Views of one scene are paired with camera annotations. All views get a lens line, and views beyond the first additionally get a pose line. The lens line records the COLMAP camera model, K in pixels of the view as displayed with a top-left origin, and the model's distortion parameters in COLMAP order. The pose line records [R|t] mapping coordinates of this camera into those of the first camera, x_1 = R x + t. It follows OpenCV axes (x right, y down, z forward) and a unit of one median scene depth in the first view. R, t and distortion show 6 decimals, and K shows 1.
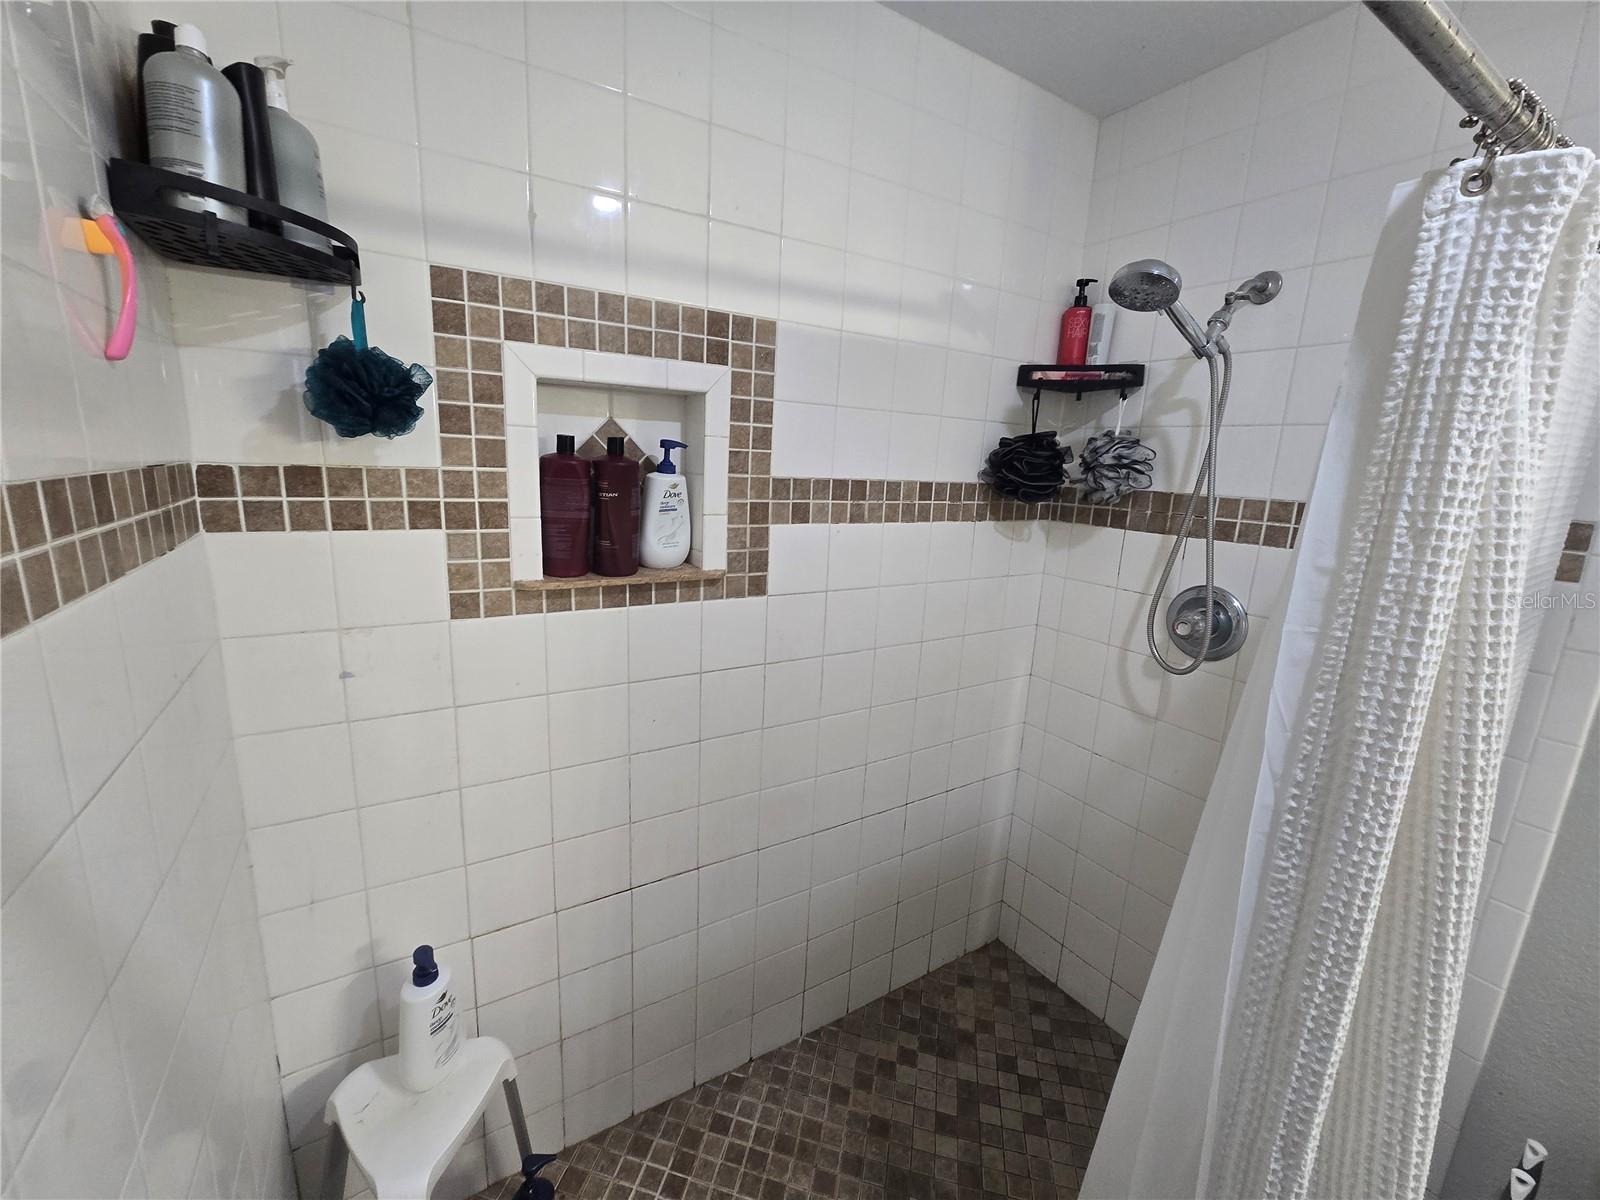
lens RADIAL K [[655.1, 0, 799.5], [0, 655.1, 600.0], [0, 0, 1]] dist [-0.004038, 0.002035]
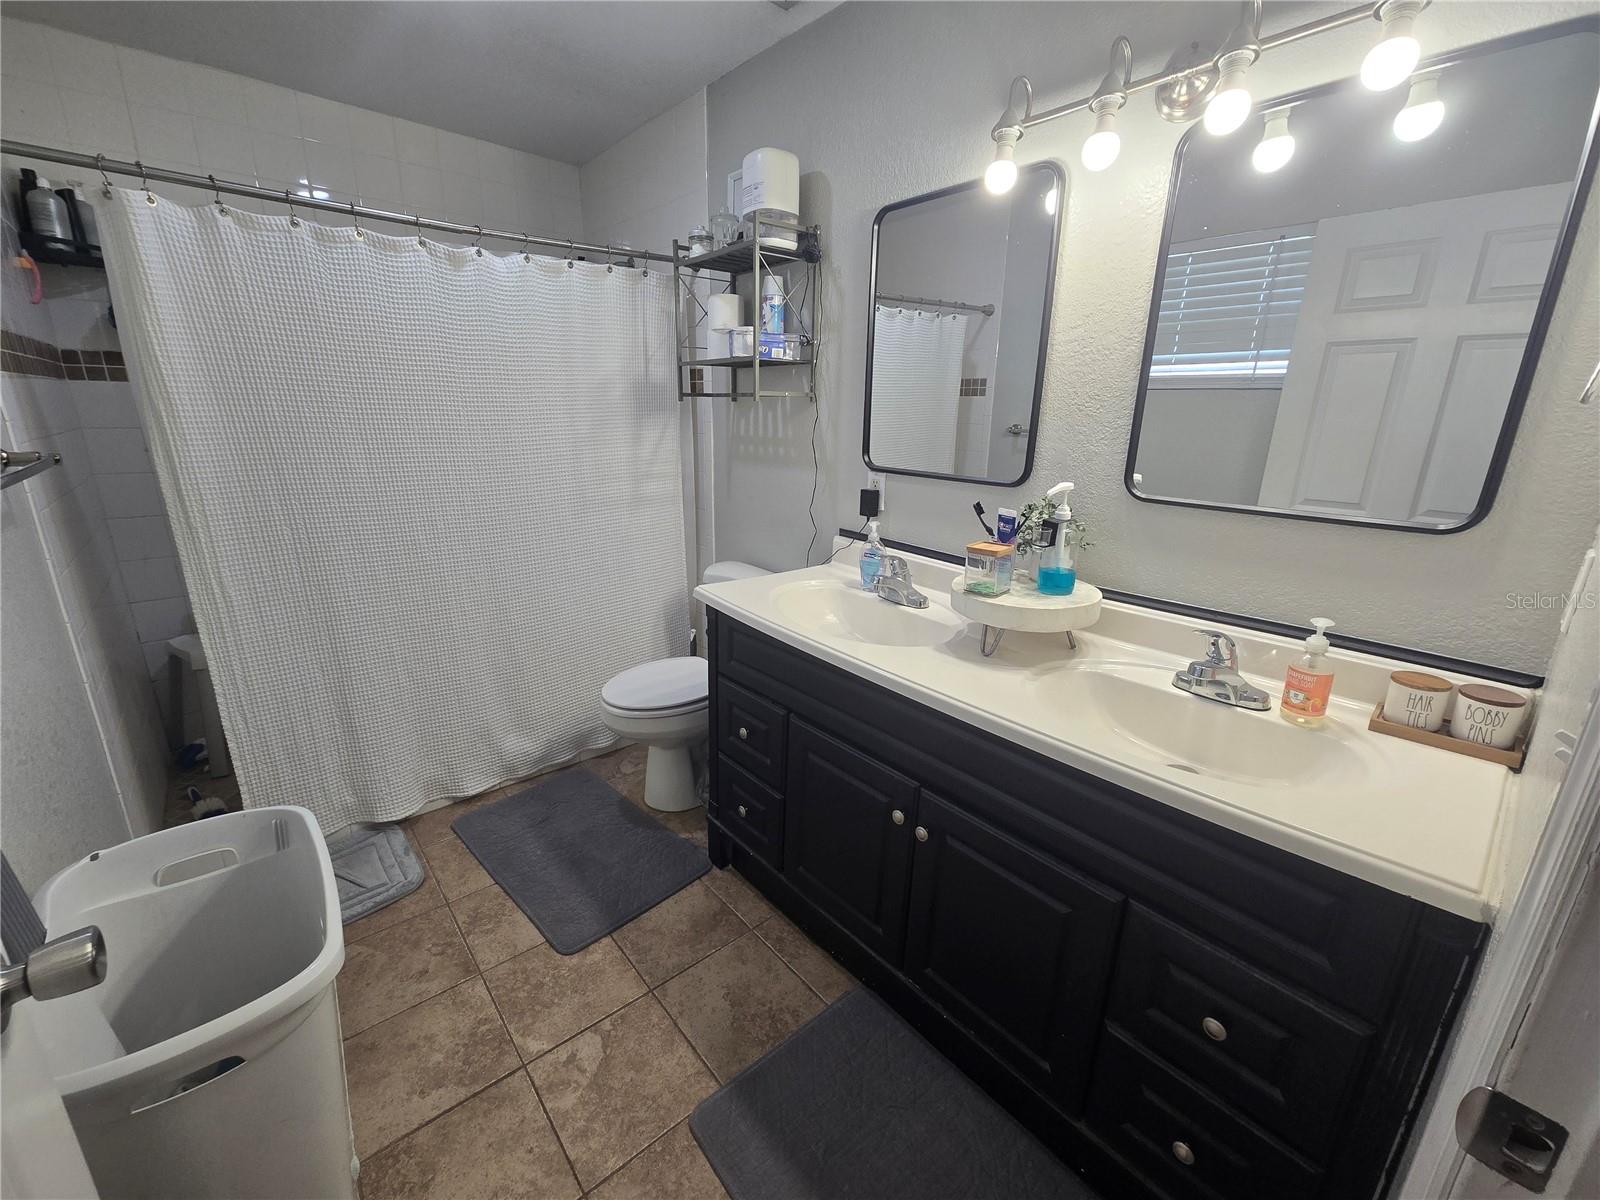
lens RADIAL K [[655.1, 0, 800.3], [0, 655.1, 598.2], [0, 0, 1]] dist [-0.004038, 0.002035]
pose [[0.986748, -0.072684, 0.145071, 1.664255], [0.061610, 0.994935, 0.079422, 0.843036], [-0.150109, -0.069431, 0.986228, -2.282706]]
